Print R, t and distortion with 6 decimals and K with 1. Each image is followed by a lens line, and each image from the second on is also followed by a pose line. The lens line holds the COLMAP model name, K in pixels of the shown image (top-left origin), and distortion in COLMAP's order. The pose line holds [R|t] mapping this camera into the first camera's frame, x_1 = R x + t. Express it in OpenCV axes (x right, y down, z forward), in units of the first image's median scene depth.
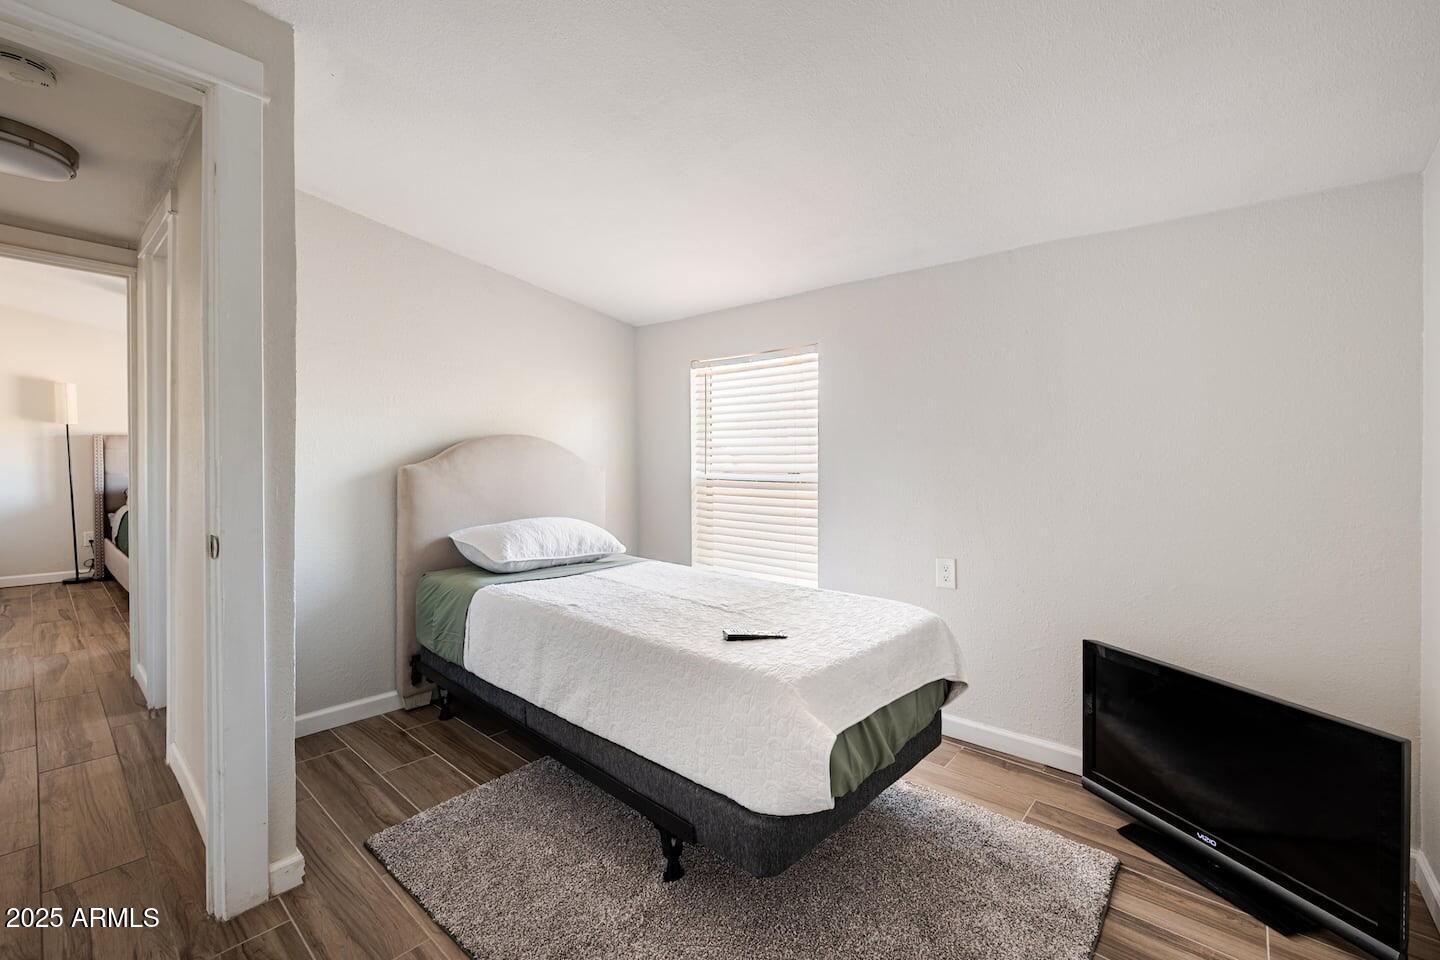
lens RADIAL K [[617.7, 0, 722.9], [0, 617.7, 480.9], [0, 0, 1]] dist [-0.003810, 0.000037]
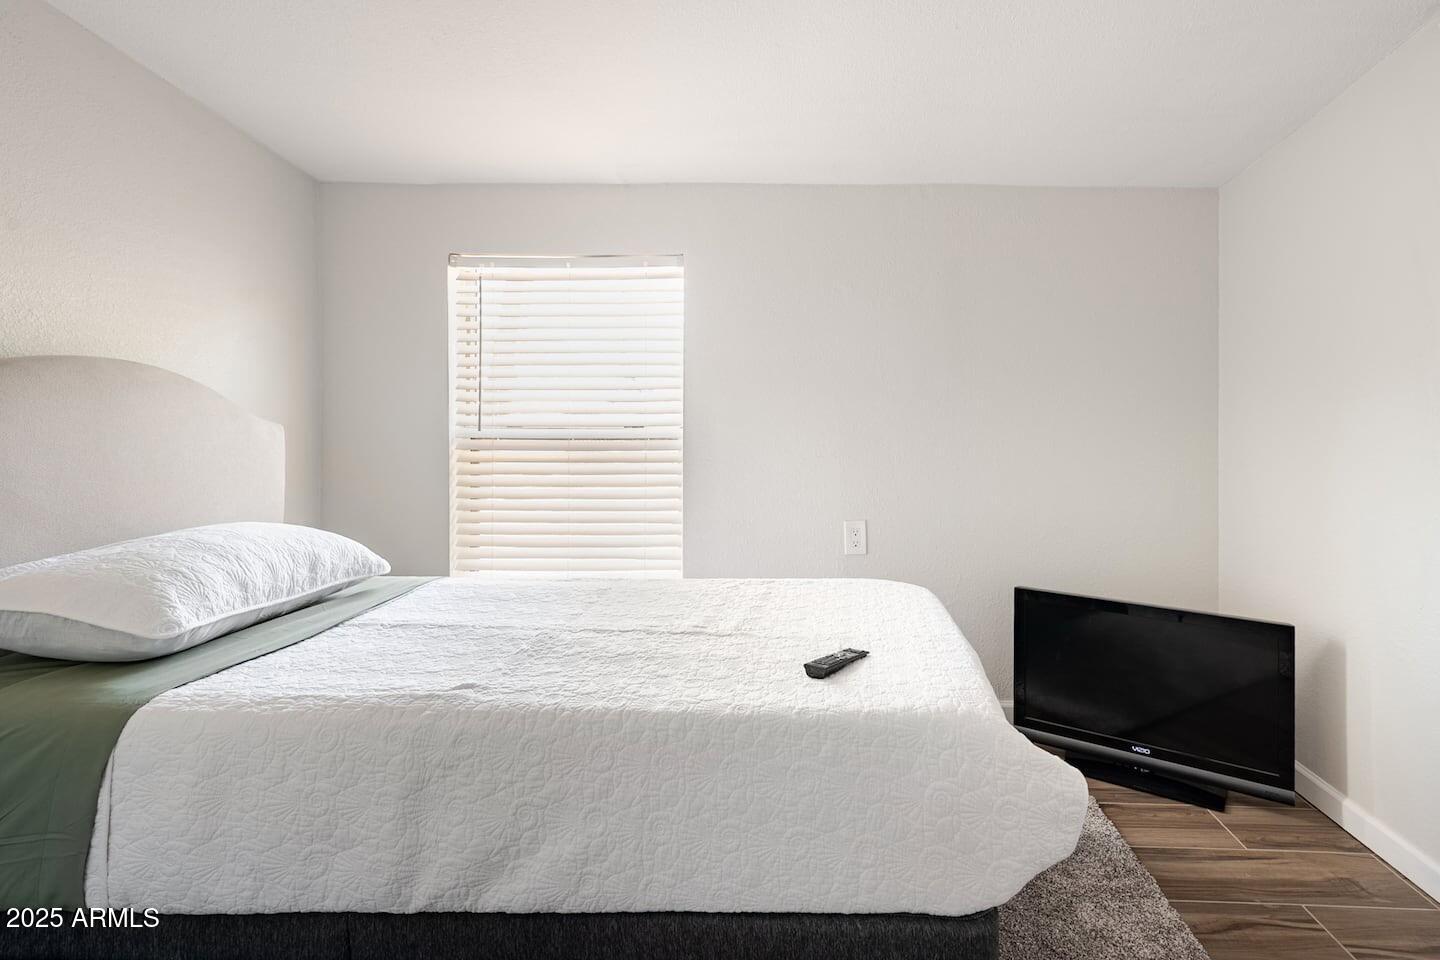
lens RADIAL K [[711.8, 0, 721.9], [0, 711.8, 417.2], [0, 0, 1]] dist [0.014194, -0.000096]
pose [[0.753032, -0.013594, 0.657844, -0.391768], [0.023910, 0.999692, -0.006711, -0.016988], [-0.657550, 0.020782, 0.753125, 0.319923]]
